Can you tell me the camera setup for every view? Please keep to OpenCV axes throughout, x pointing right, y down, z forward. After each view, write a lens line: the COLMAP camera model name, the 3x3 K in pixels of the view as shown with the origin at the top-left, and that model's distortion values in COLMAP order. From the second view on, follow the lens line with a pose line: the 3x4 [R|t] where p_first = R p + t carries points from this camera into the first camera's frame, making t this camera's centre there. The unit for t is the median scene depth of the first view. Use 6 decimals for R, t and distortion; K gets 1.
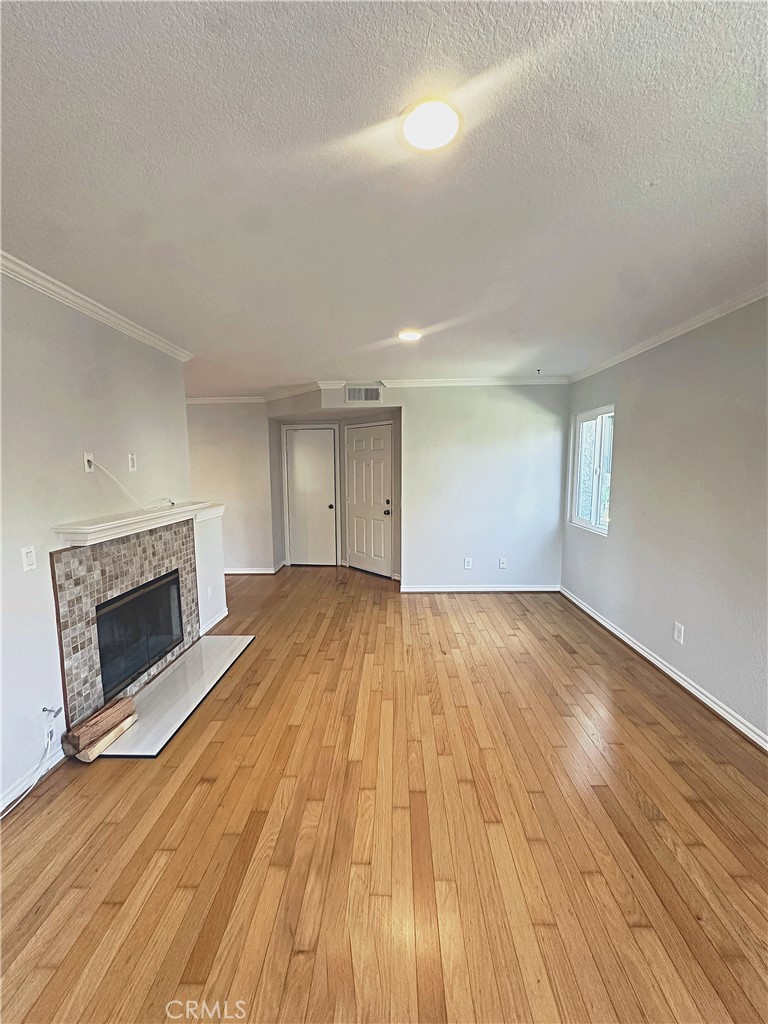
lens RADIAL K [[411.7, 0, 384.0], [0, 411.7, 512.0], [0, 0, 1]] dist [-0.003954, 0.000934]
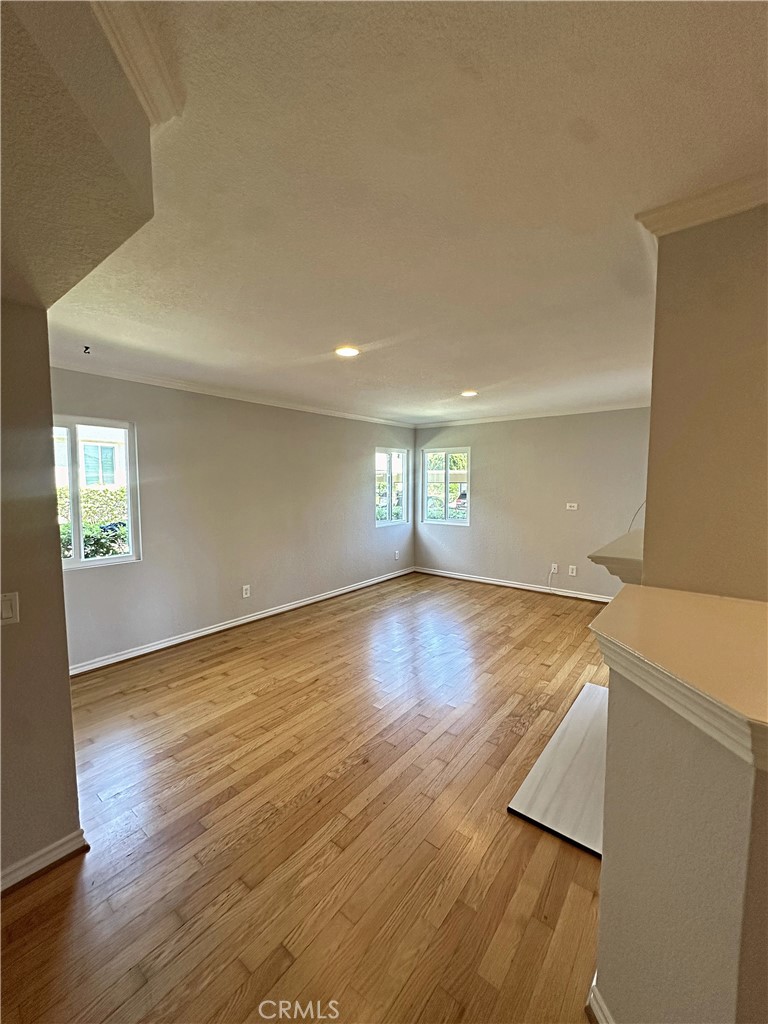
lens RADIAL K [[411.7, 0, 384.0], [0, 411.7, 512.0], [0, 0, 1]] dist [-0.003954, 0.000934]
pose [[-0.797938, -0.036200, 0.601651, -0.608719], [0.076860, 0.983935, 0.161136, -0.207218], [-0.597819, 0.174819, -0.782337, 1.780746]]
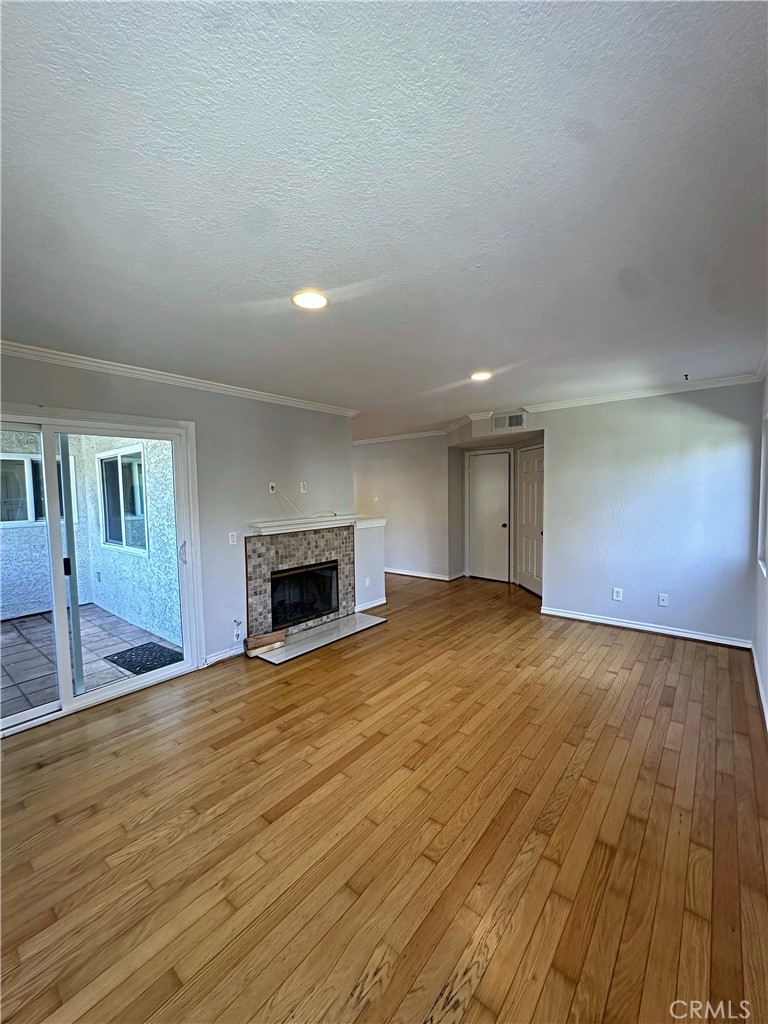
lens RADIAL K [[411.7, 0, 384.0], [0, 411.7, 512.0], [0, 0, 1]] dist [-0.003954, 0.000934]
pose [[0.790678, 0.031138, -0.611439, 0.567037], [-0.060603, 0.997782, -0.027555, 0.000687], [0.609225, 0.058842, 0.790811, -0.060663]]
